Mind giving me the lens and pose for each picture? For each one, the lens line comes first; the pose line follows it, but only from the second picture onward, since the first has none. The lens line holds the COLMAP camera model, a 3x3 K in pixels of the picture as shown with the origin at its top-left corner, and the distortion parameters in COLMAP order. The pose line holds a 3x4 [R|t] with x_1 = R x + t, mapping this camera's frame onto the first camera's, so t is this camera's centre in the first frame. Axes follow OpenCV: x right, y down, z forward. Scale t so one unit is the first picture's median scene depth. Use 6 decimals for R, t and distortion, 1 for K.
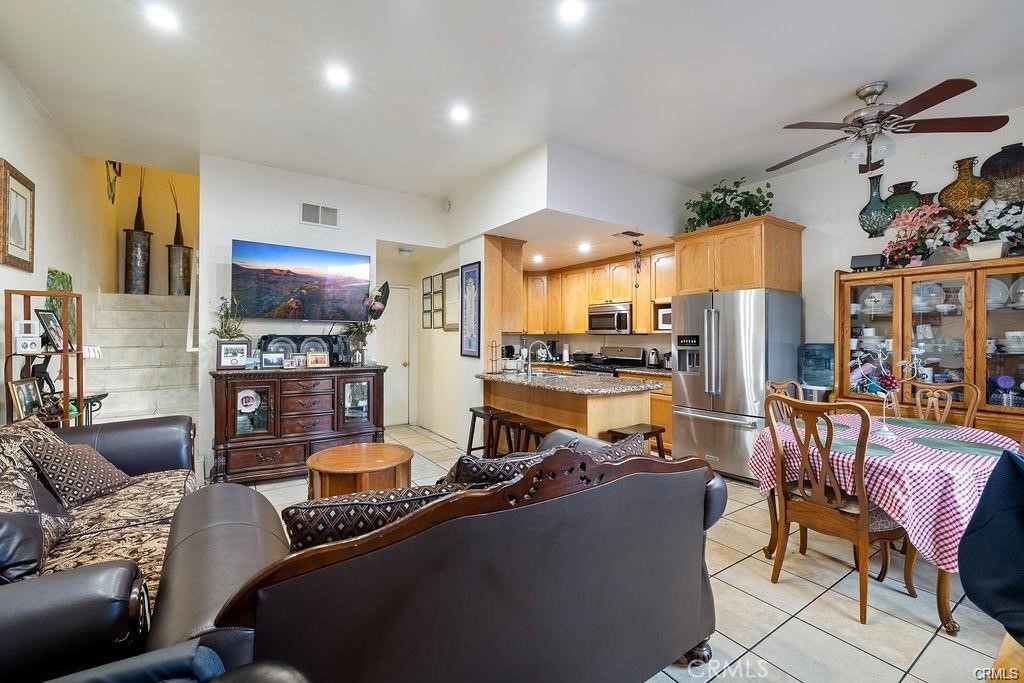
lens RADIAL K [[429.9, 0, 507.4], [0, 429.9, 339.6], [0, 0, 1]] dist [0.003050, 0.000715]
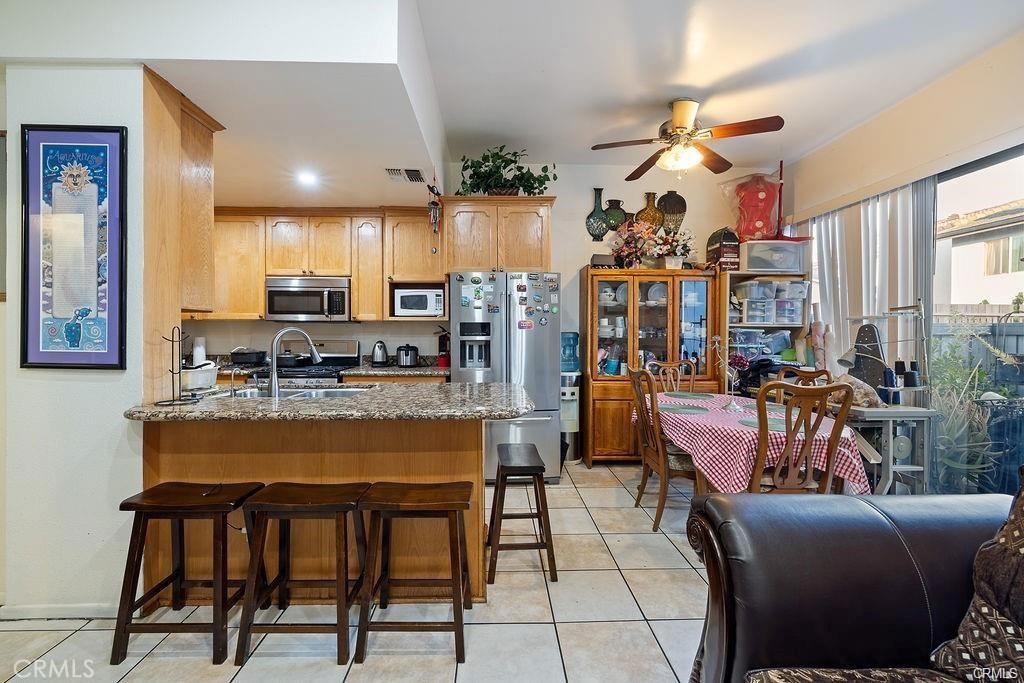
lens RADIAL K [[429.9, 0, 510.8], [0, 429.9, 335.0], [0, 0, 1]] dist [0.003050, 0.000715]
pose [[0.531893, -0.003809, 0.846803, -0.213902], [0.004178, 0.999990, 0.001874, 0.011582], [-0.846801, 0.002541, 0.531903, 0.479573]]
